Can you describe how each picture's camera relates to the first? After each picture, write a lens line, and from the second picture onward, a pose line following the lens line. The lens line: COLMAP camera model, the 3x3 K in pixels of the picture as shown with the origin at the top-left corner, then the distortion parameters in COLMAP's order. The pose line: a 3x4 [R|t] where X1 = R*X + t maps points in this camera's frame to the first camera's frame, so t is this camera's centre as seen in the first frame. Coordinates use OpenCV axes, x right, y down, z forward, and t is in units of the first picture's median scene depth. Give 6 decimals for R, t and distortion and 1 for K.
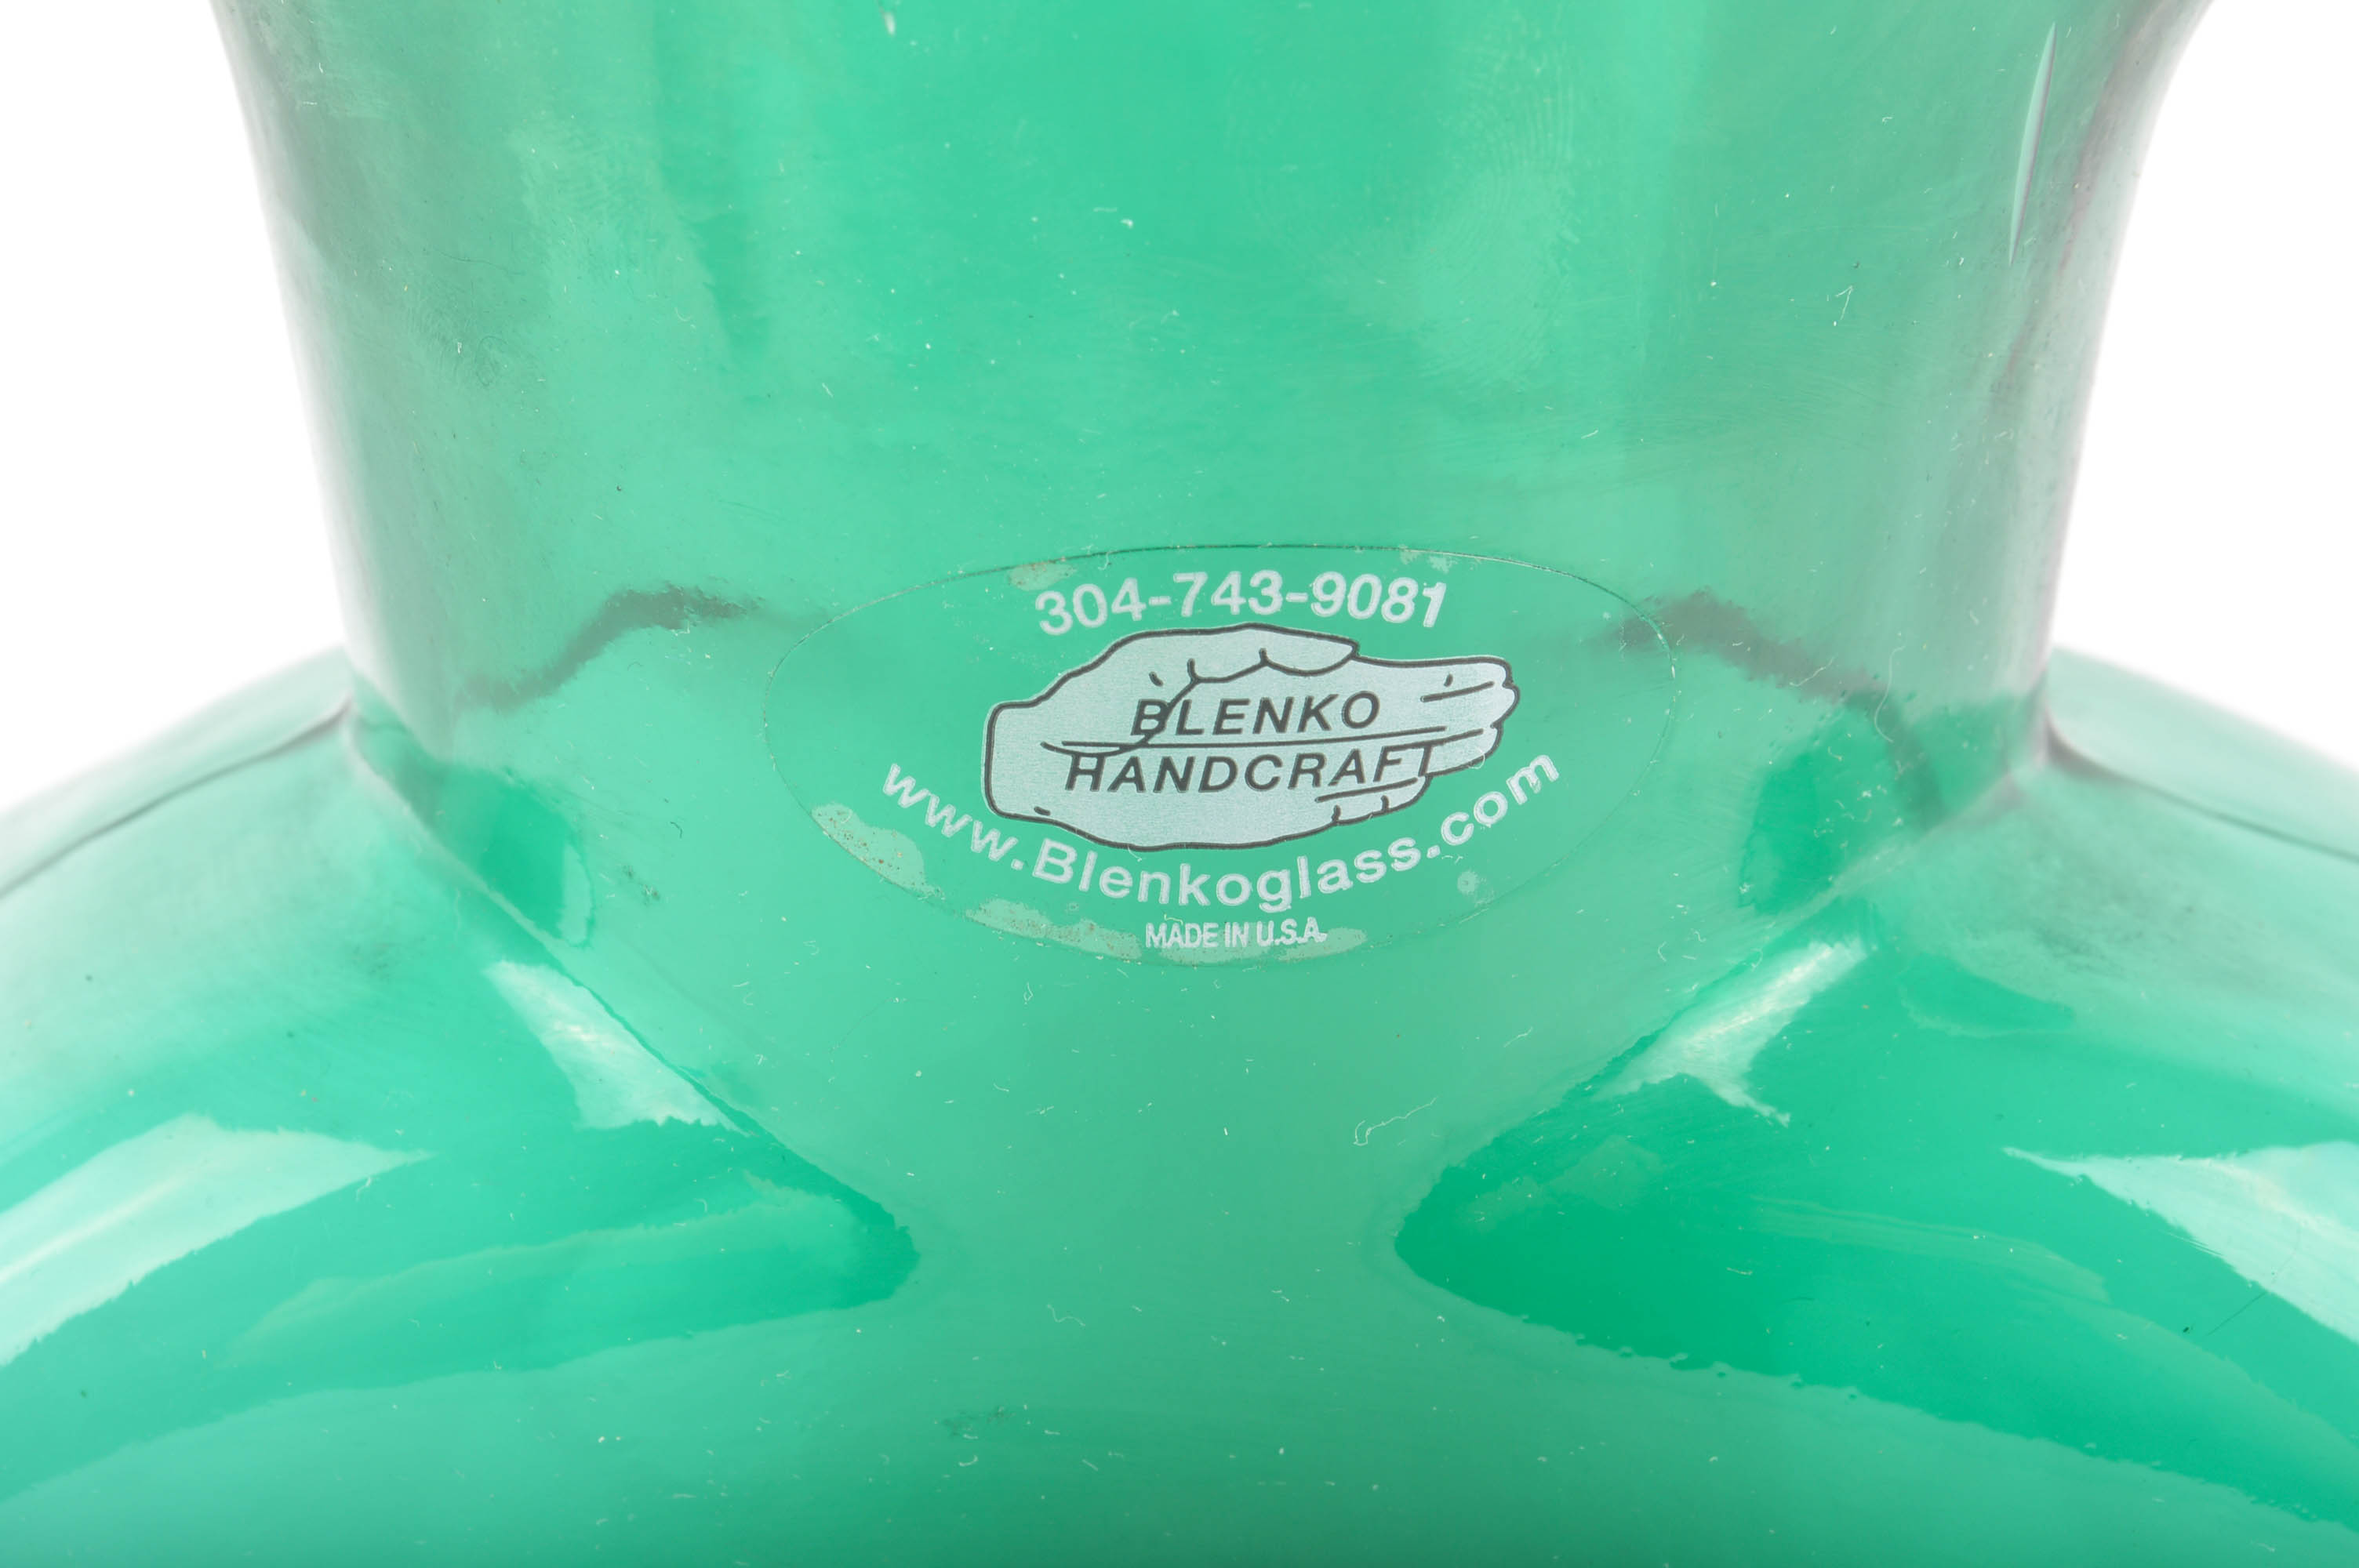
lens RADIAL K [[5501.4, 0, 1176.1], [0, 5501.4, 785.5], [0, 0, 1]] dist [0.115605, 0.000000]
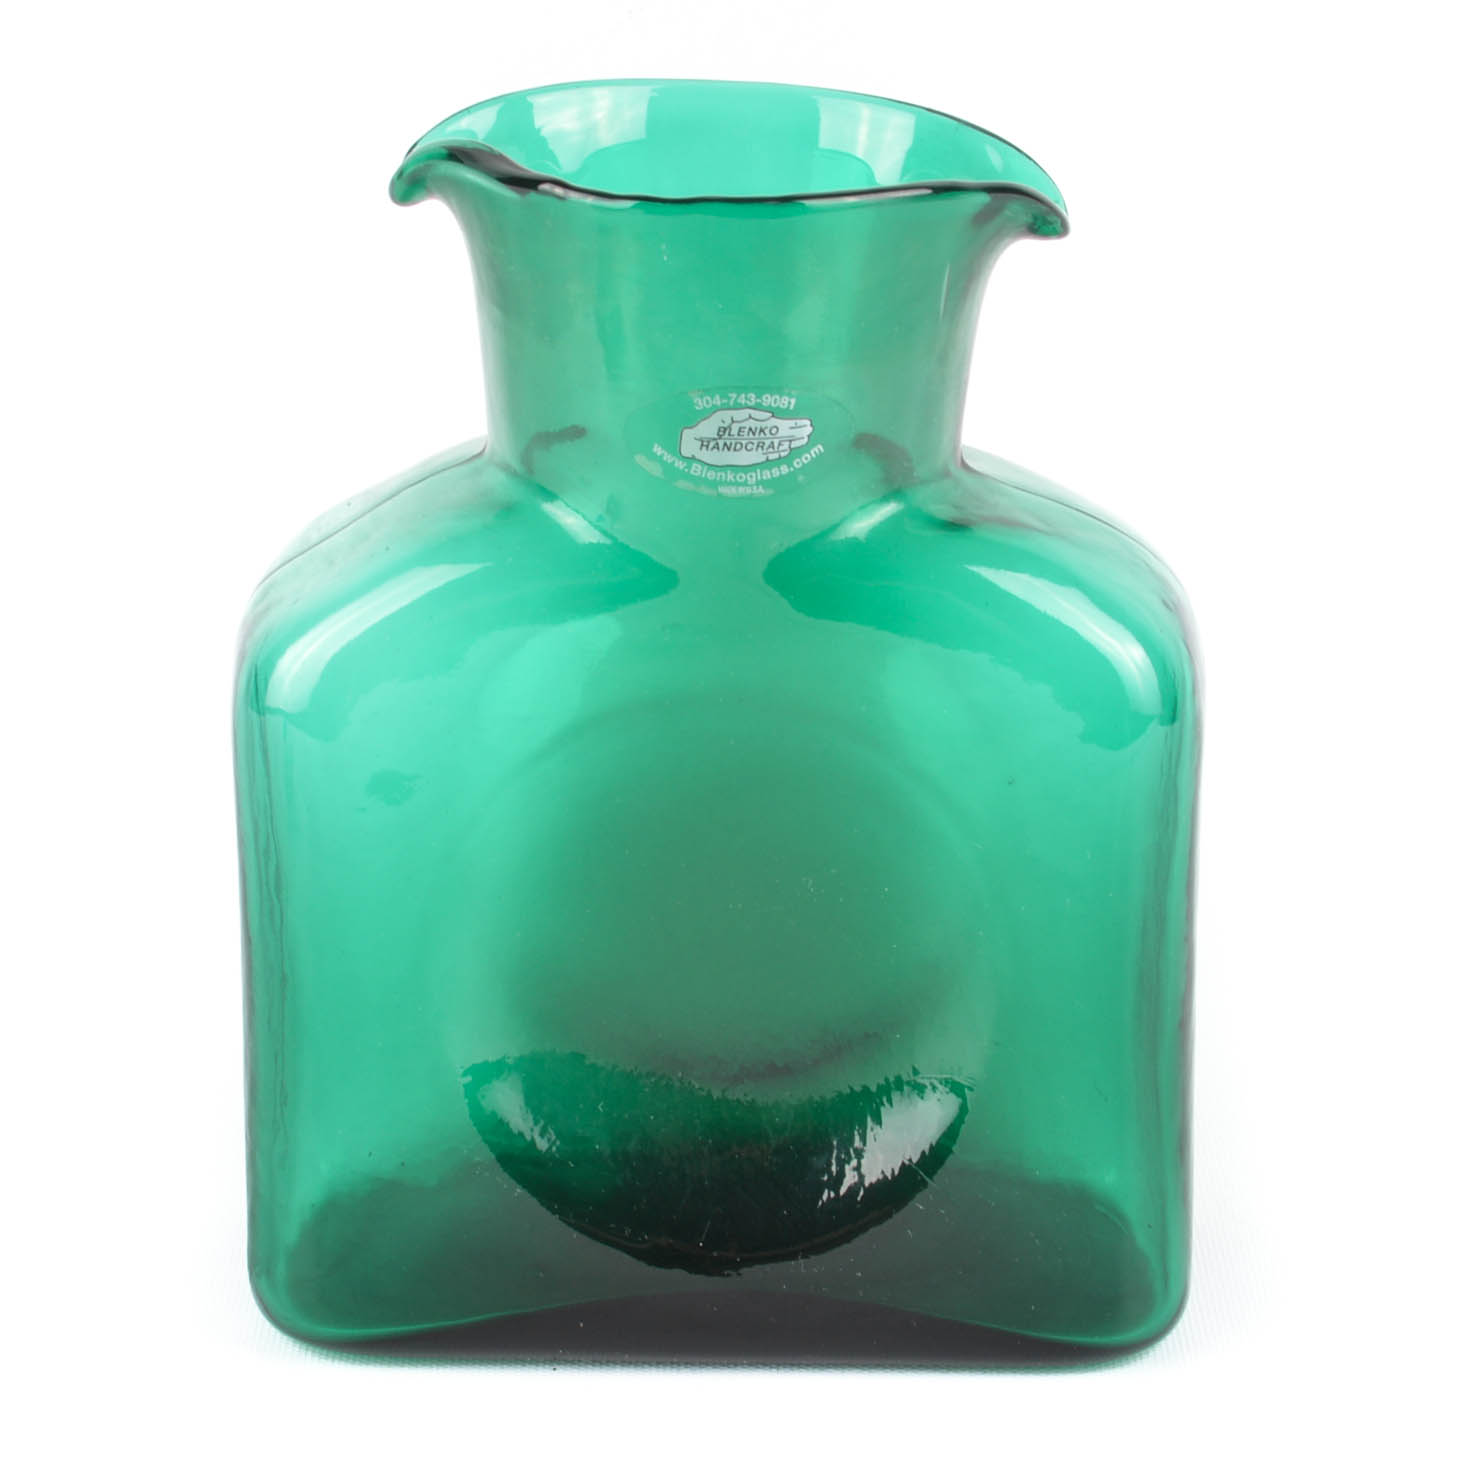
lens RADIAL K [[3982.2, 0, 729.2], [0, 3982.2, 727.8], [0, 0, 1]] dist [-0.051626, 0.000000]
pose [[0.999317, 0.009850, 0.035615, -0.098394], [-0.009006, 0.999676, -0.023801, 0.267531], [-0.035838, 0.023464, 0.999082, -1.854957]]
